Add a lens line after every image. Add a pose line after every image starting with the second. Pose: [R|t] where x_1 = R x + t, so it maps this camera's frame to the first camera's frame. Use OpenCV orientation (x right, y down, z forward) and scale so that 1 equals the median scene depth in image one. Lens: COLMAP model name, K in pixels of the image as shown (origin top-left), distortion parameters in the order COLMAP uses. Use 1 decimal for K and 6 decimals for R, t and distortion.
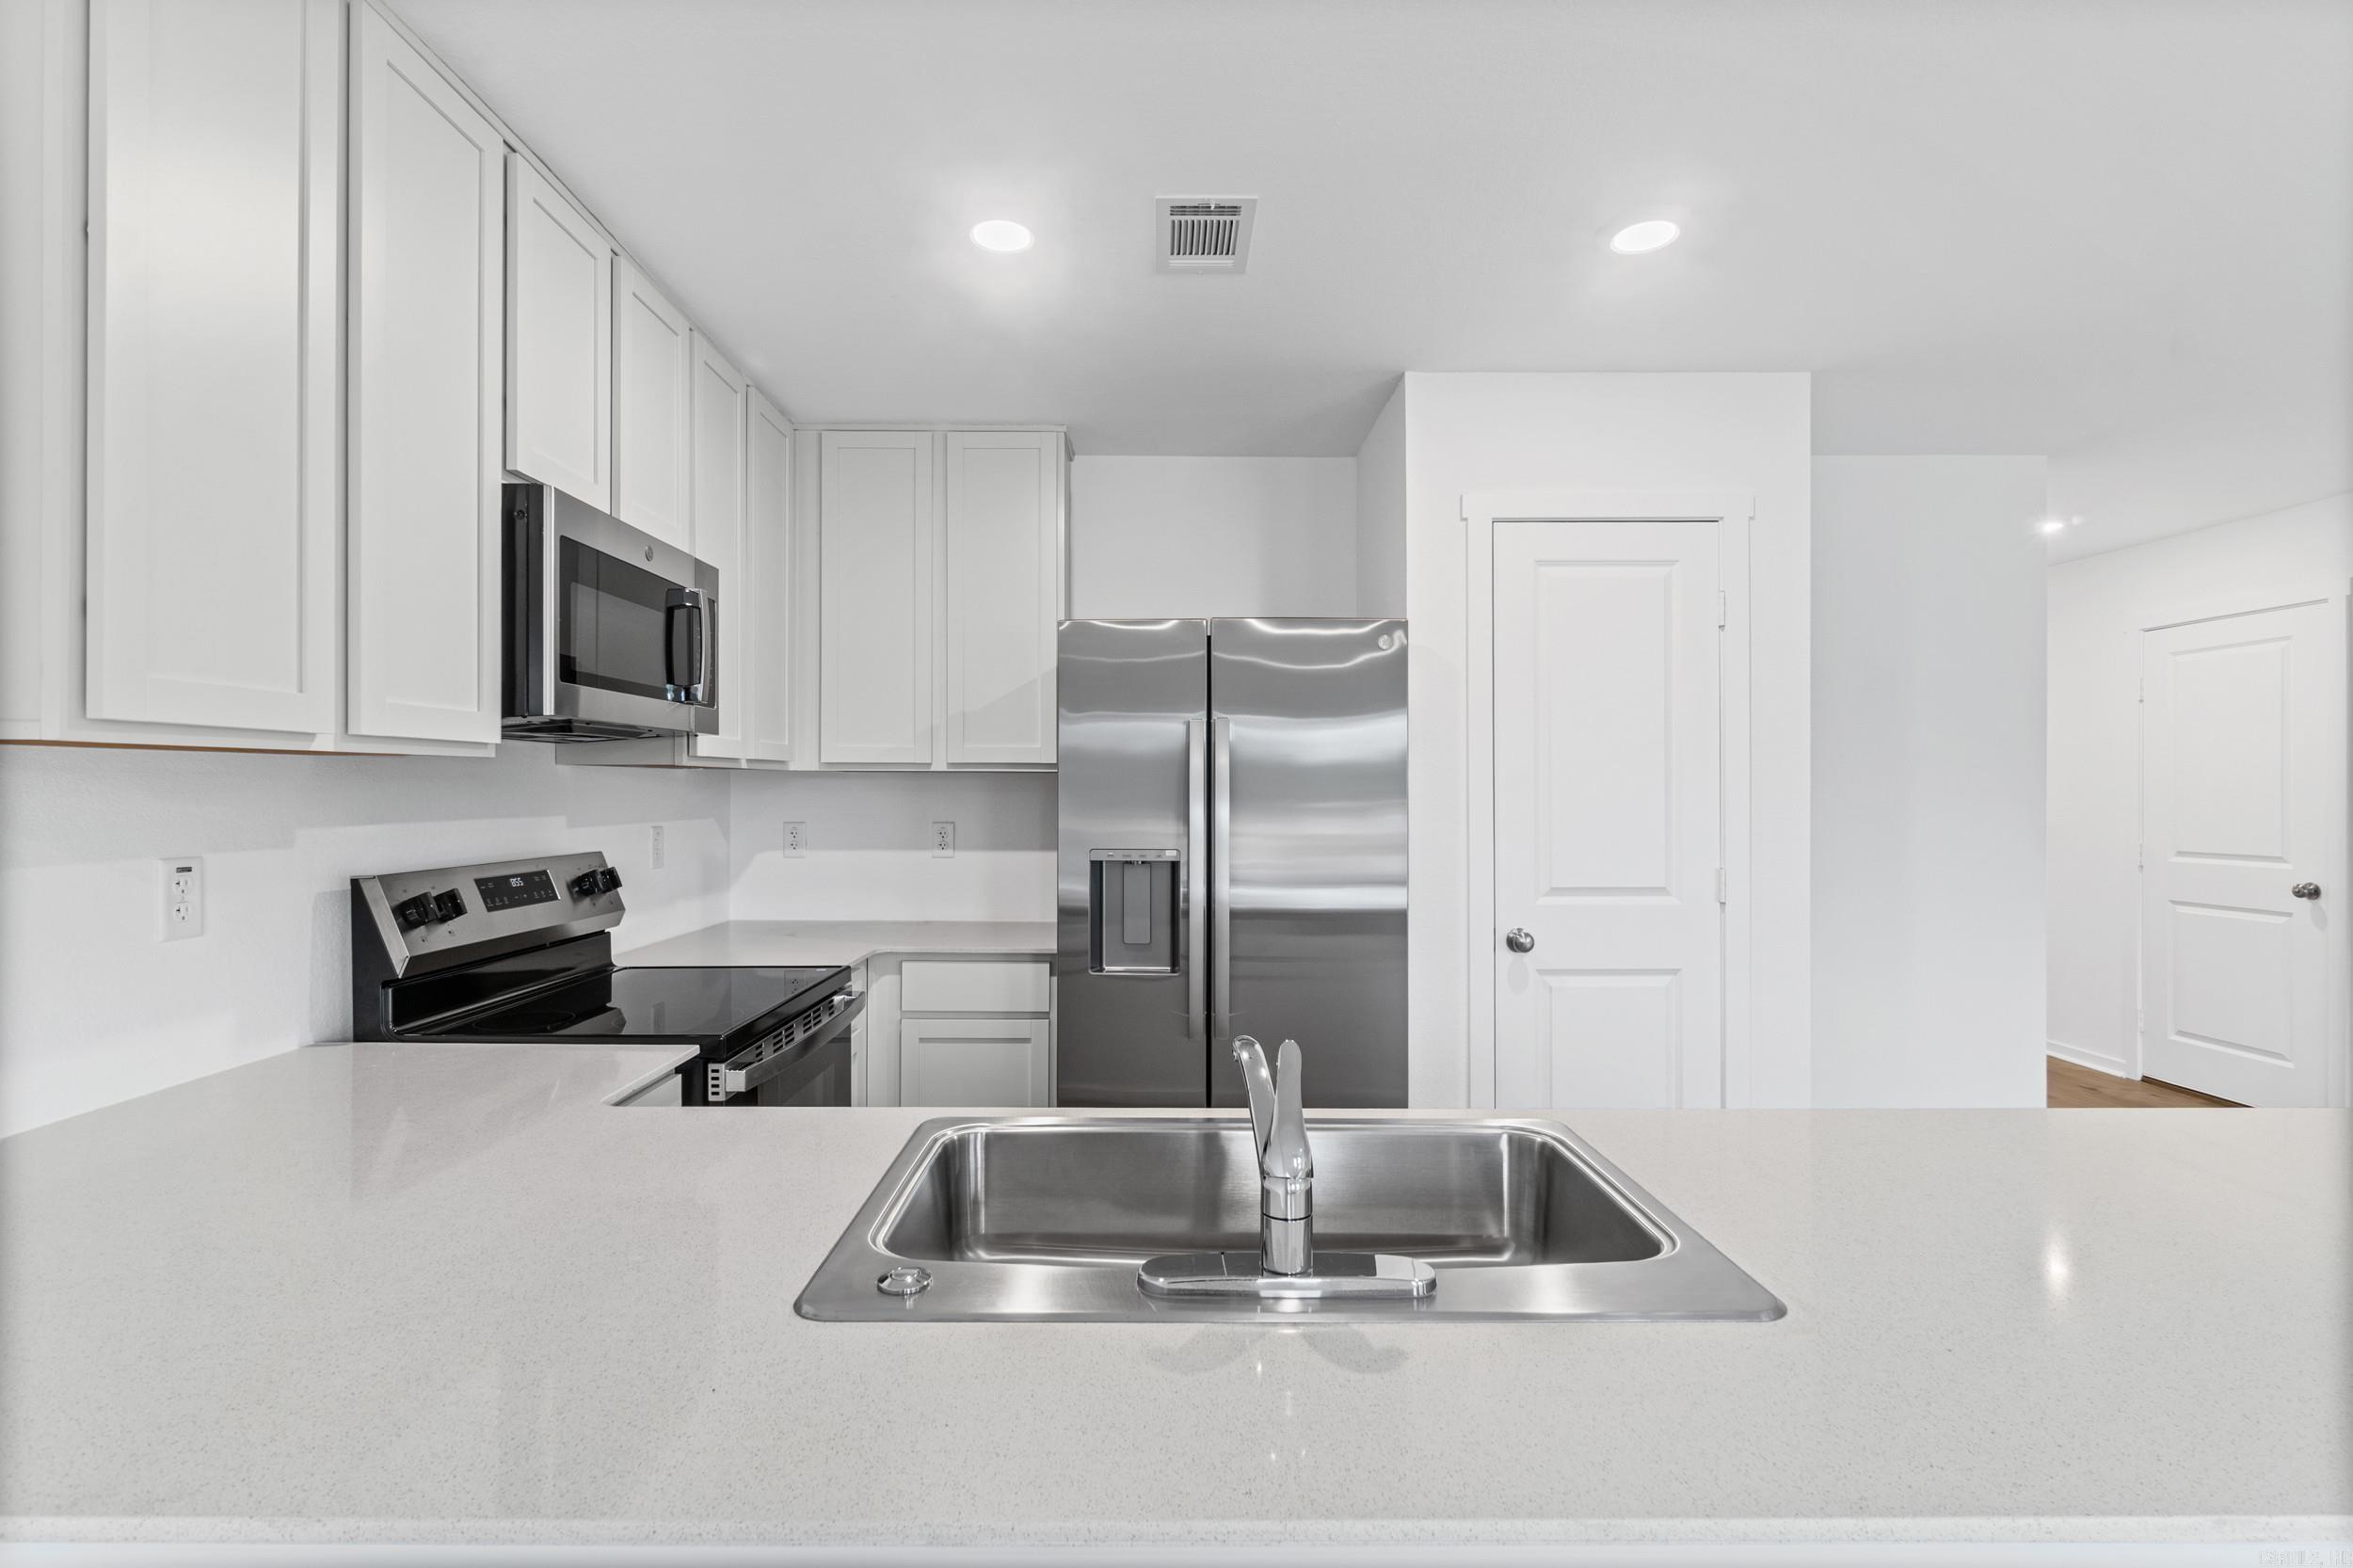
lens RADIAL K [[1141.2, 0, 1165.6], [0, 1141.2, 793.7], [0, 0, 1]] dist [0.004902, 0.000633]
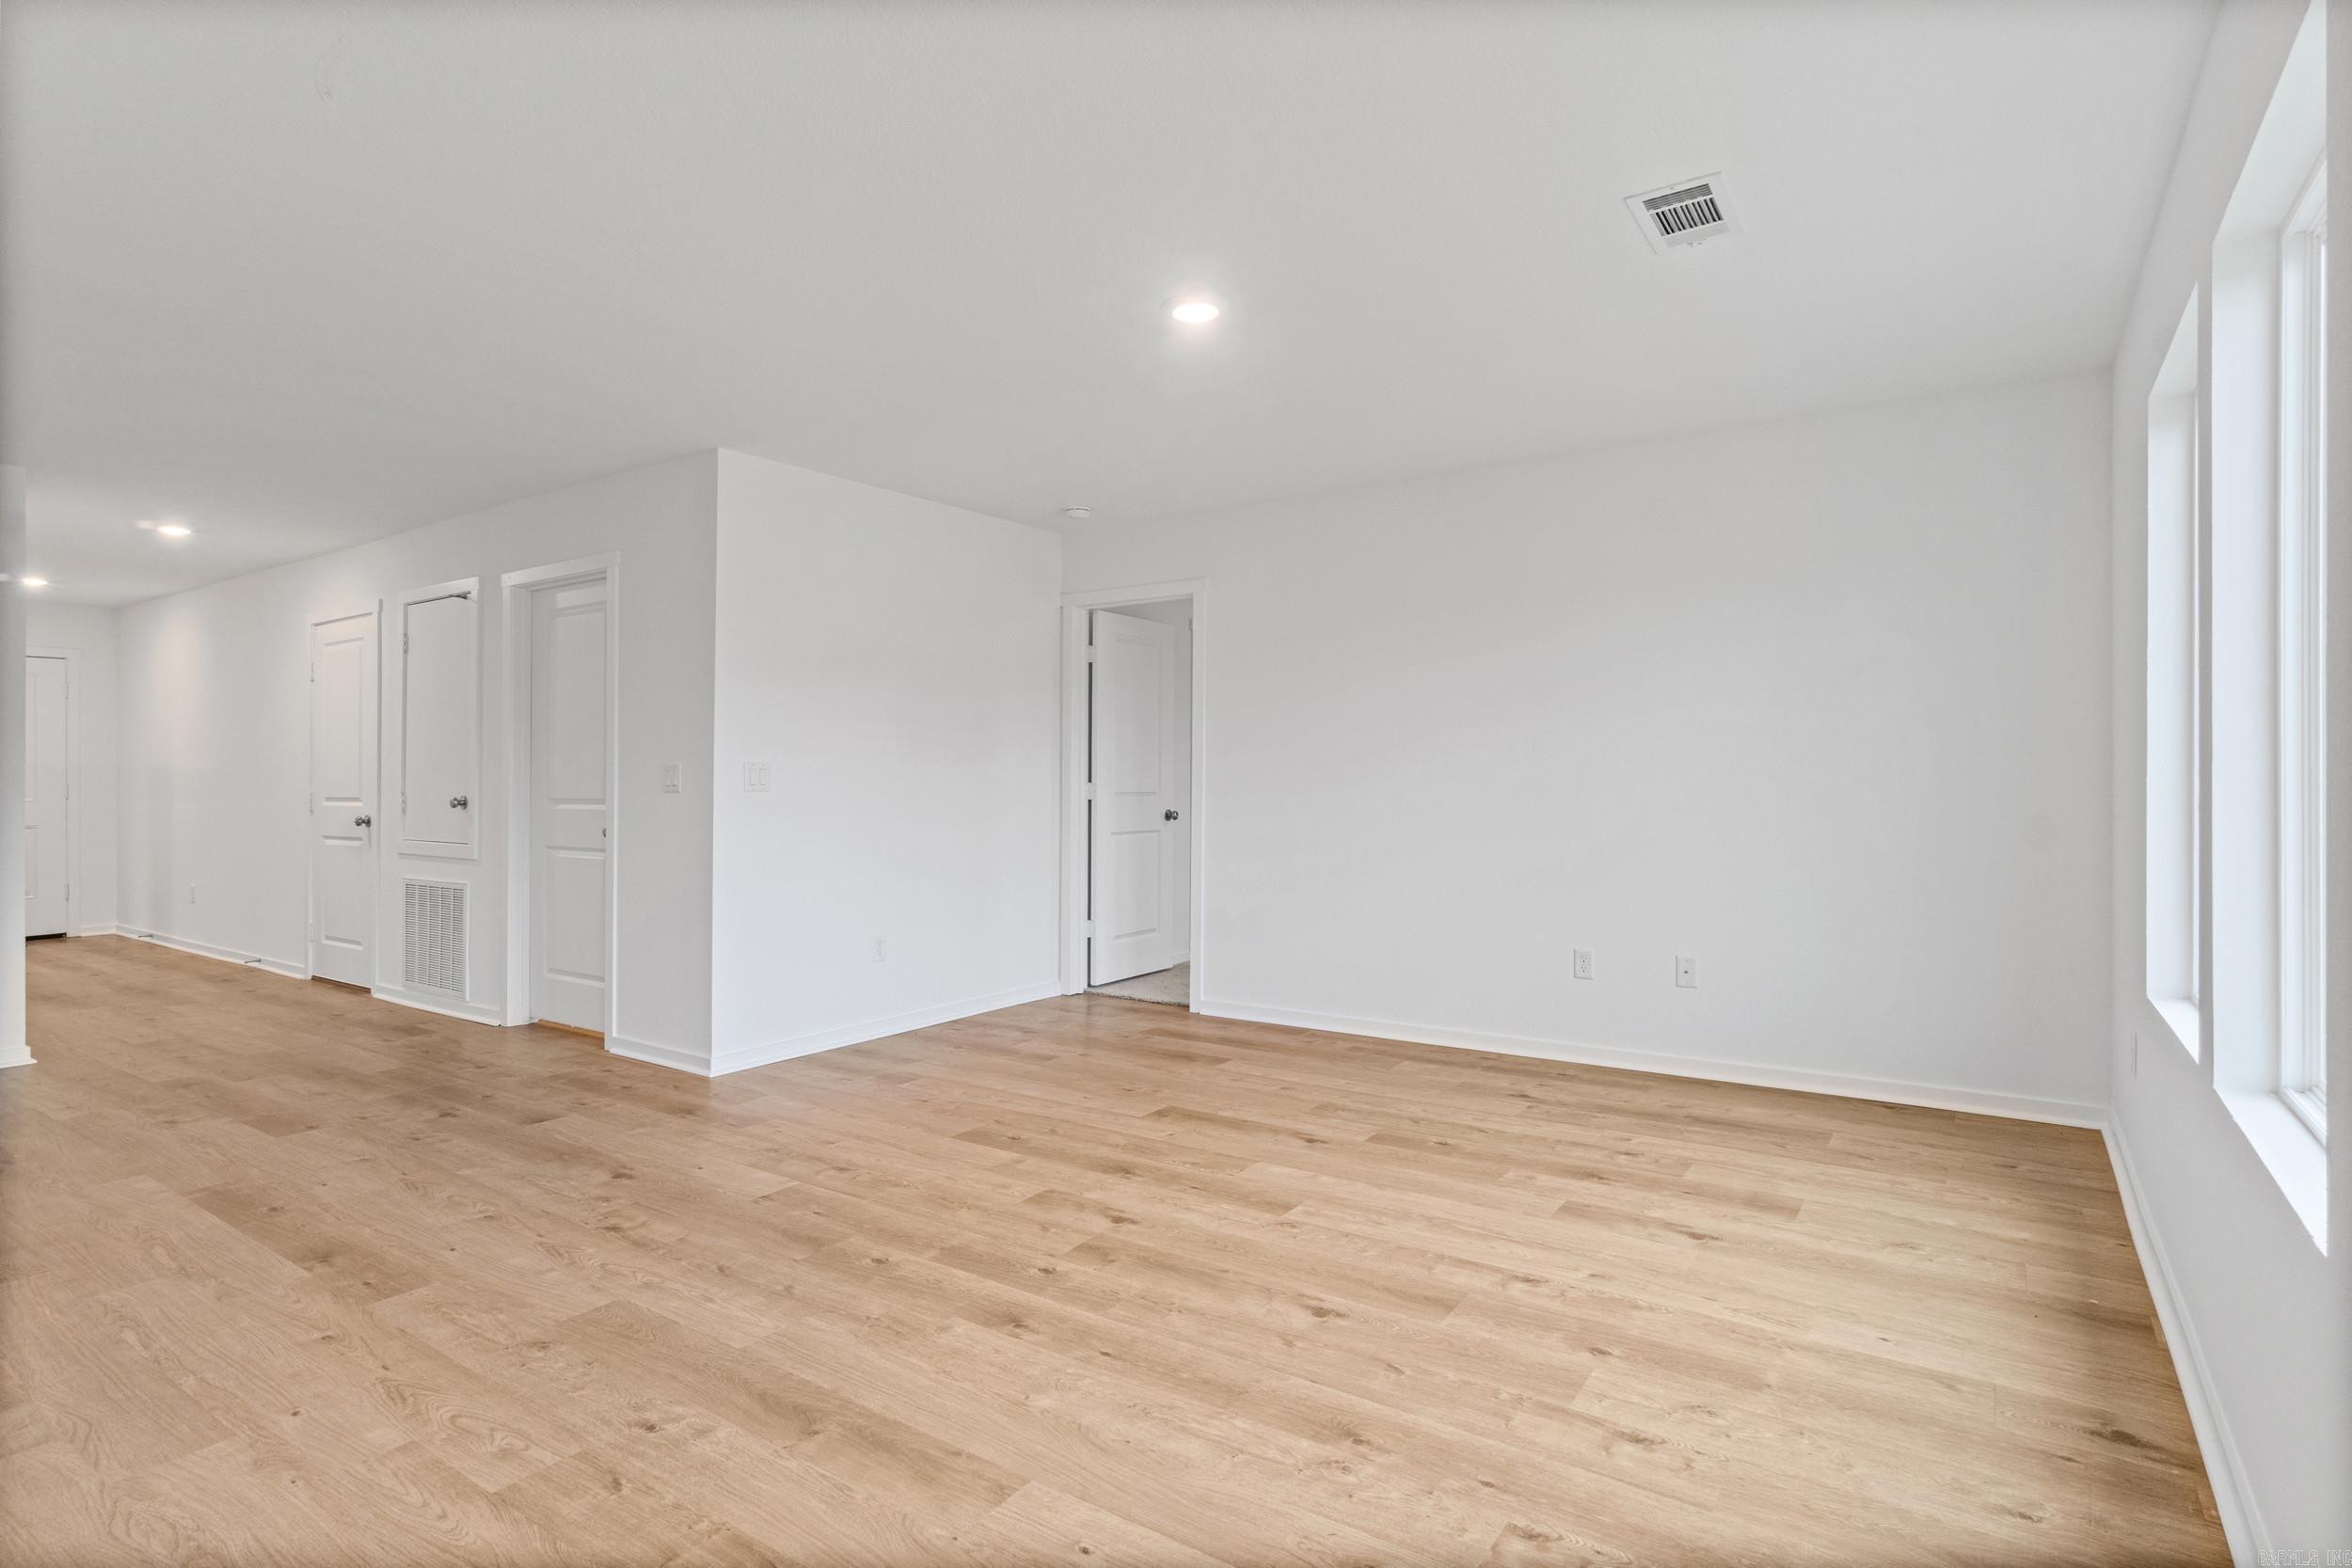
lens RADIAL K [[1197.8, 0, 1144.9], [0, 1197.8, 782.3], [0, 0, 1]] dist [-0.006855, 0.002734]
pose [[0.583770, -0.009450, 0.811864, 0.699012], [0.006381, 0.999955, 0.007052, 0.063039], [-0.811894, 0.001064, 0.583804, -1.137904]]
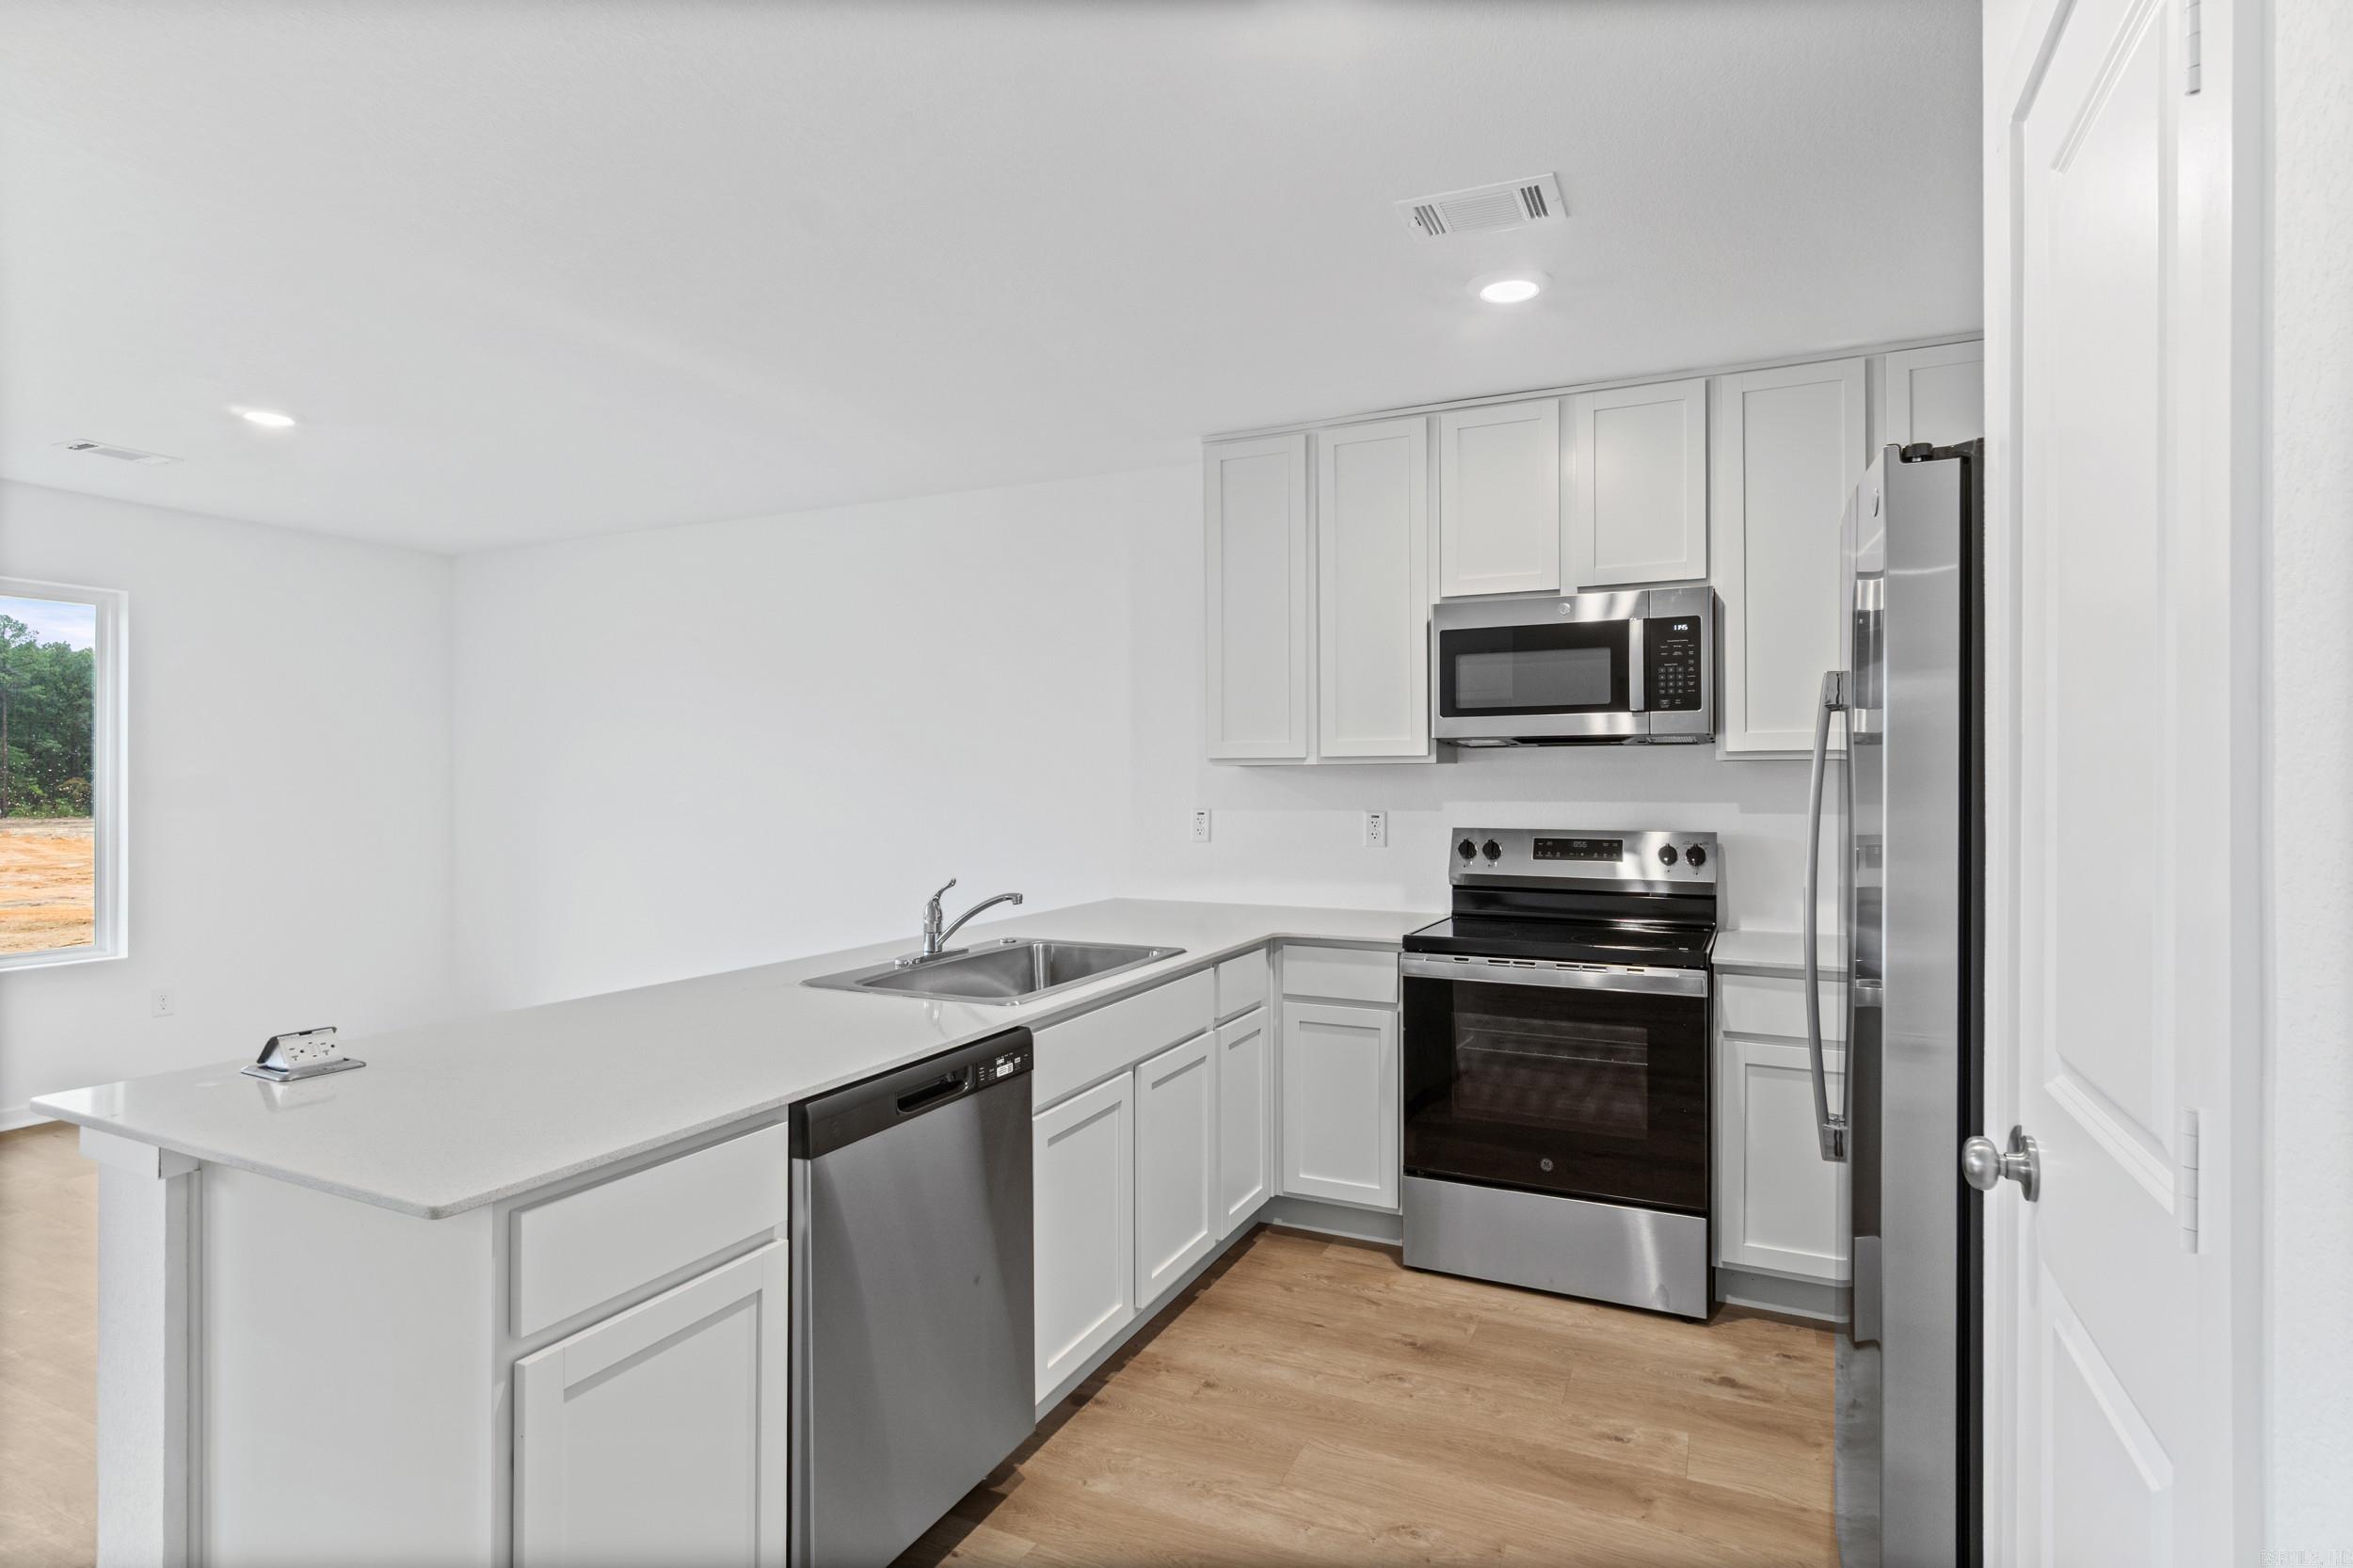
lens RADIAL K [[1198.4, 0, 1169.5], [0, 1198.4, 780.3], [0, 0, 1]] dist [-0.006855, 0.002734]
pose [[-0.441047, -0.001320, -0.897483, 0.997828], [-0.004053, 0.999992, 0.000521, -0.003317], [0.897475, 0.003867, -0.441048, 1.143619]]
